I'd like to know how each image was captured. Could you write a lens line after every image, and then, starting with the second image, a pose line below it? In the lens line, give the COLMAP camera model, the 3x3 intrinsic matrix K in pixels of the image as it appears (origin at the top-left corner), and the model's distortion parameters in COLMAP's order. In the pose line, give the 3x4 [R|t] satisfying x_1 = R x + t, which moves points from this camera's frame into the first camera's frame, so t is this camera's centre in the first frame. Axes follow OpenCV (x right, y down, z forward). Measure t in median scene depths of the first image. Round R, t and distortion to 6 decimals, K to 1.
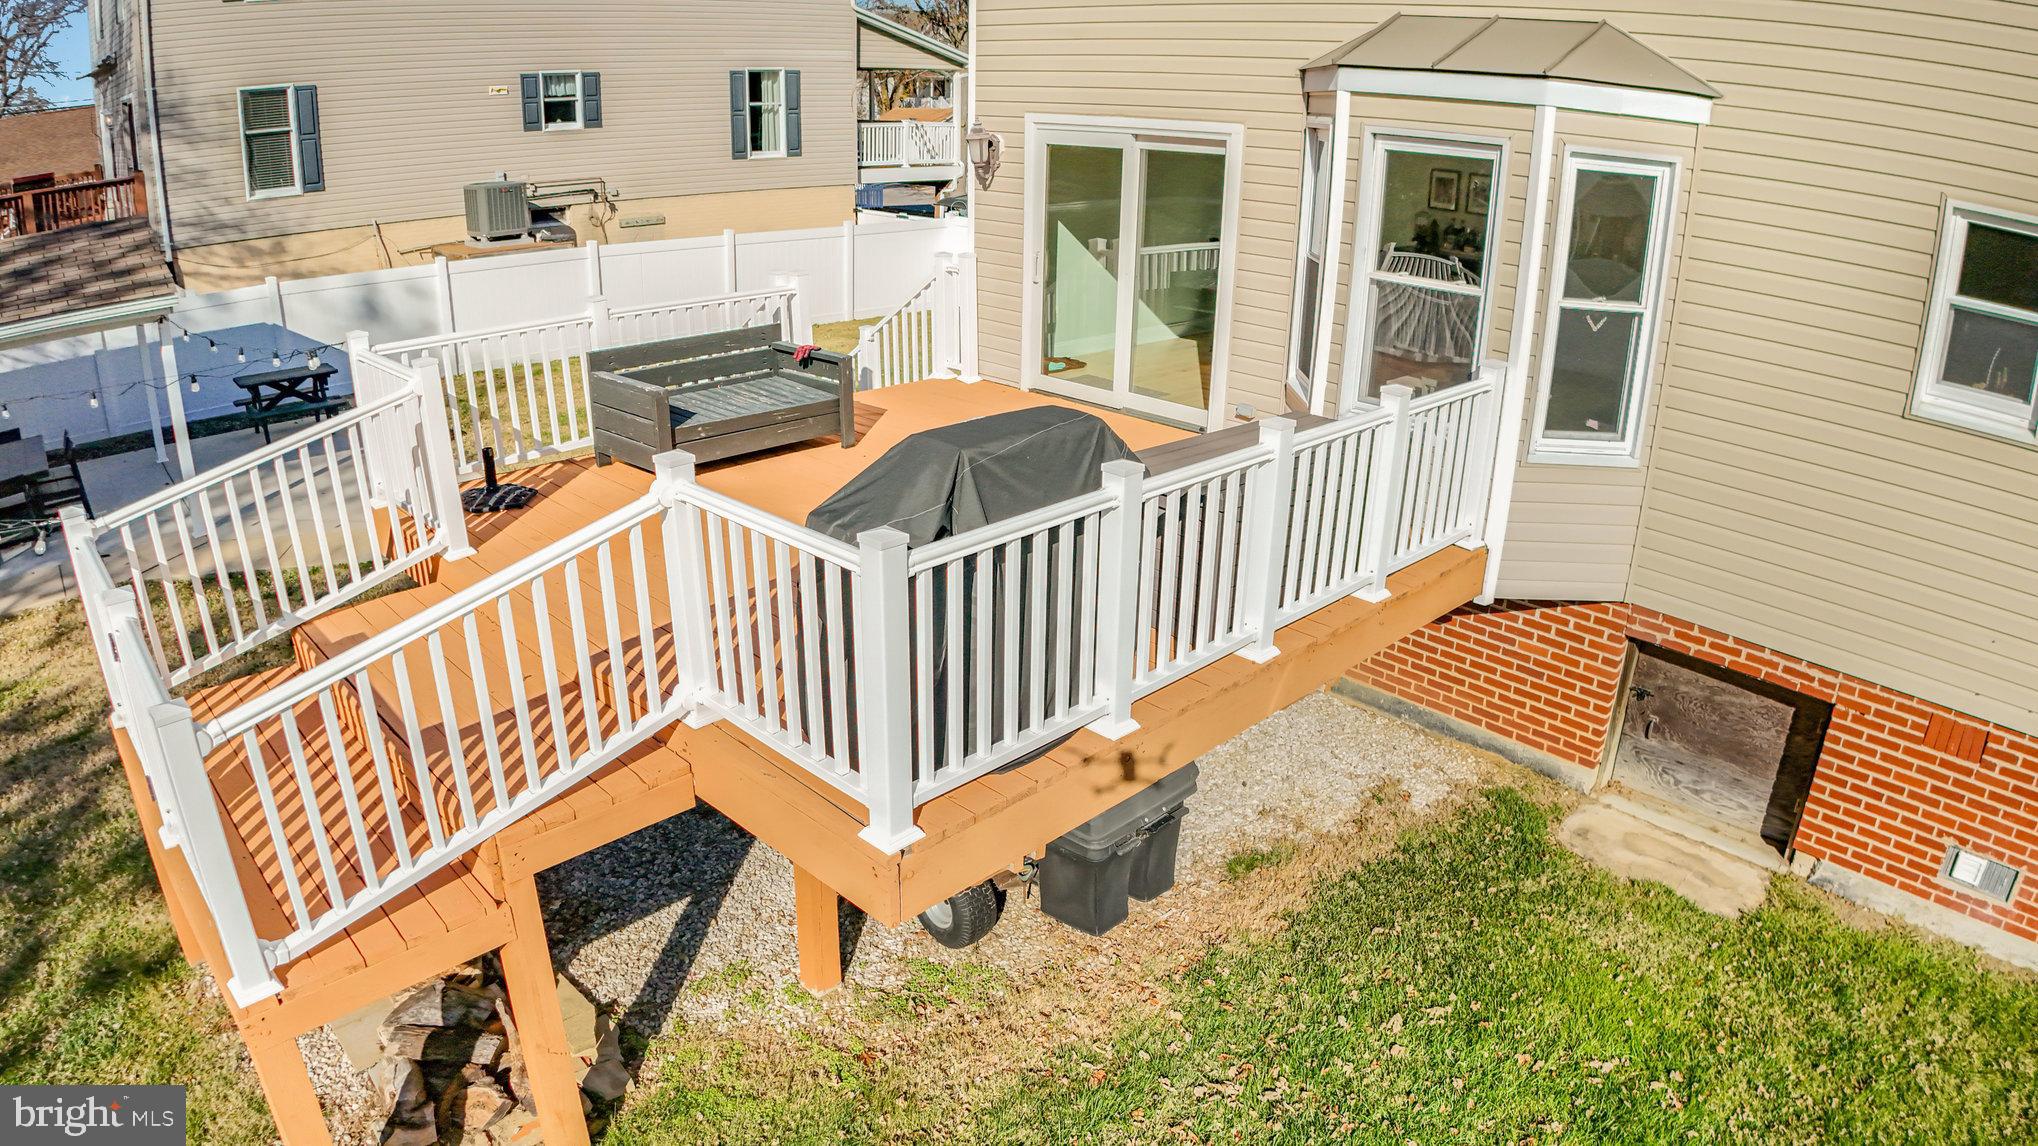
lens RADIAL K [[1236.5, 0, 1063.9], [0, 1236.5, 565.2], [0, 0, 1]] dist [-0.170251, 0.002968]
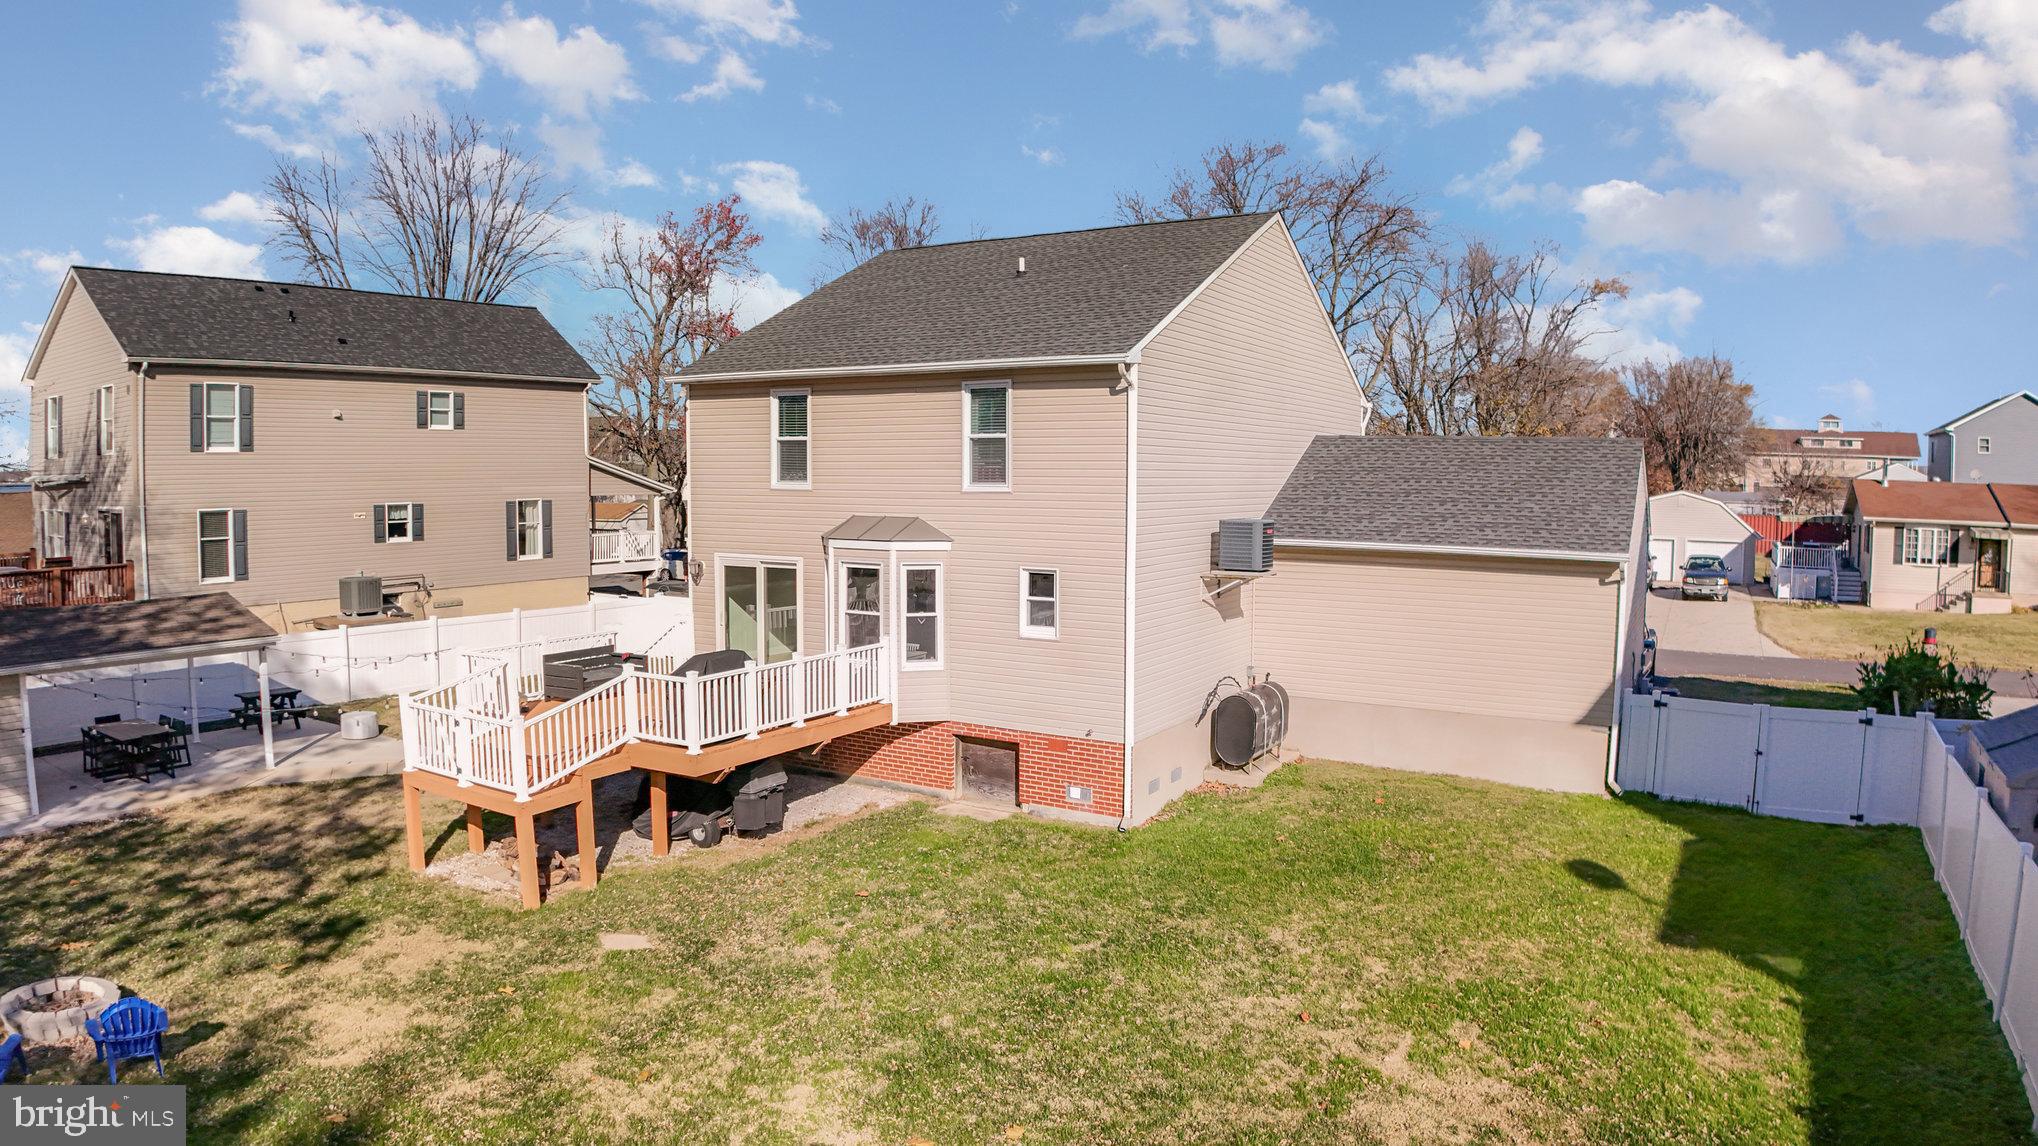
lens RADIAL K [[1219.9, 0, 1044.5], [0, 1219.9, 571.1], [0, 0, 1]] dist [-0.153724, 0.004283]
pose [[0.967868, -0.039994, 0.248257, 0.005137], [0.108792, 0.956689, -0.270021, 0.368562], [-0.226706, 0.288353, 0.930300, -1.337310]]
